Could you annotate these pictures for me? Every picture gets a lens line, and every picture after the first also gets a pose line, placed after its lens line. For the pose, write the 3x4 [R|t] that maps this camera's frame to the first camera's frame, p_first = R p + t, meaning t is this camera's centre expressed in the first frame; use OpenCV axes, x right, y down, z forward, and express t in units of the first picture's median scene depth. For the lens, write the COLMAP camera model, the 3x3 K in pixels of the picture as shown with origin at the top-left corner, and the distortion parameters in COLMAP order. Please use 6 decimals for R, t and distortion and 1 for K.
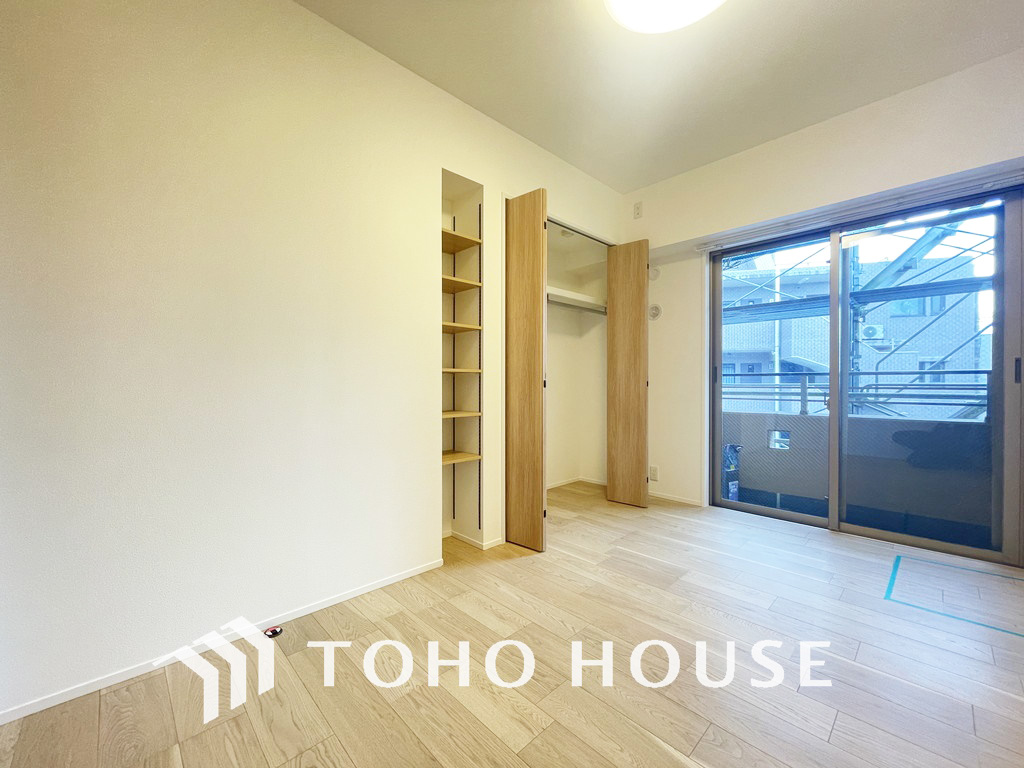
lens RADIAL K [[414.4, 0, 509.5], [0, 414.4, 381.5], [0, 0, 1]] dist [-0.001089, -0.001068]
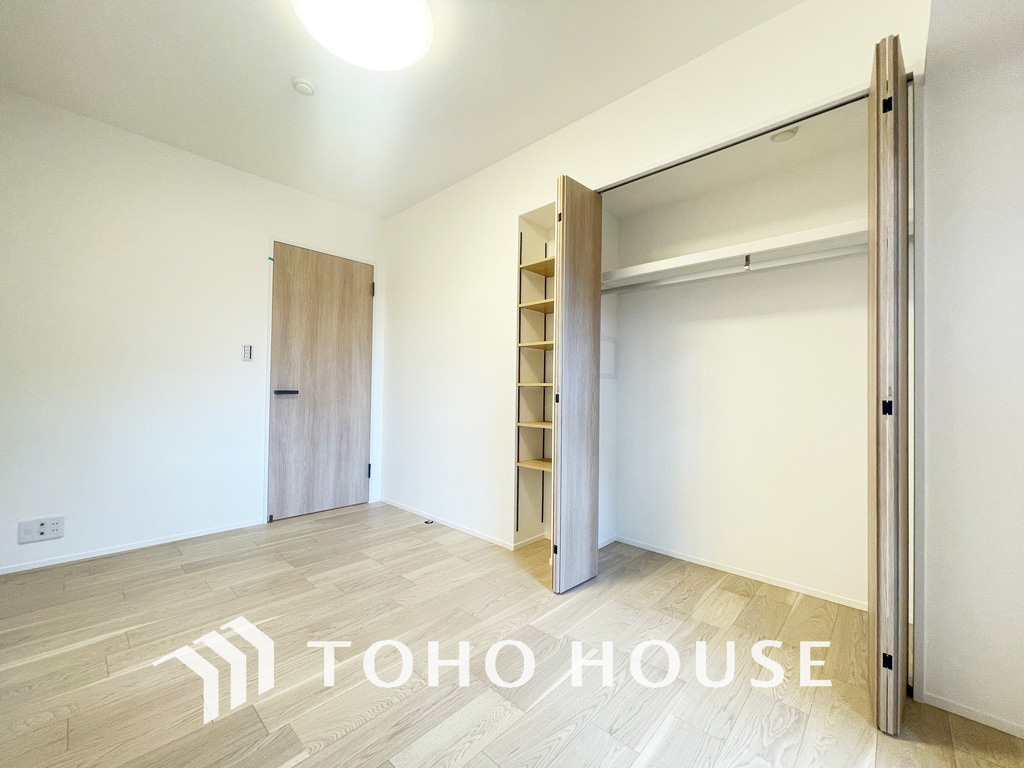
lens RADIAL K [[414.4, 0, 511.2], [0, 414.4, 385.6], [0, 0, 1]] dist [-0.001089, -0.001068]
pose [[0.056188, -0.015214, -0.998304, 0.966342], [-0.016640, 0.999731, -0.016172, -0.005176], [0.998282, 0.017520, 0.055920, 0.872310]]
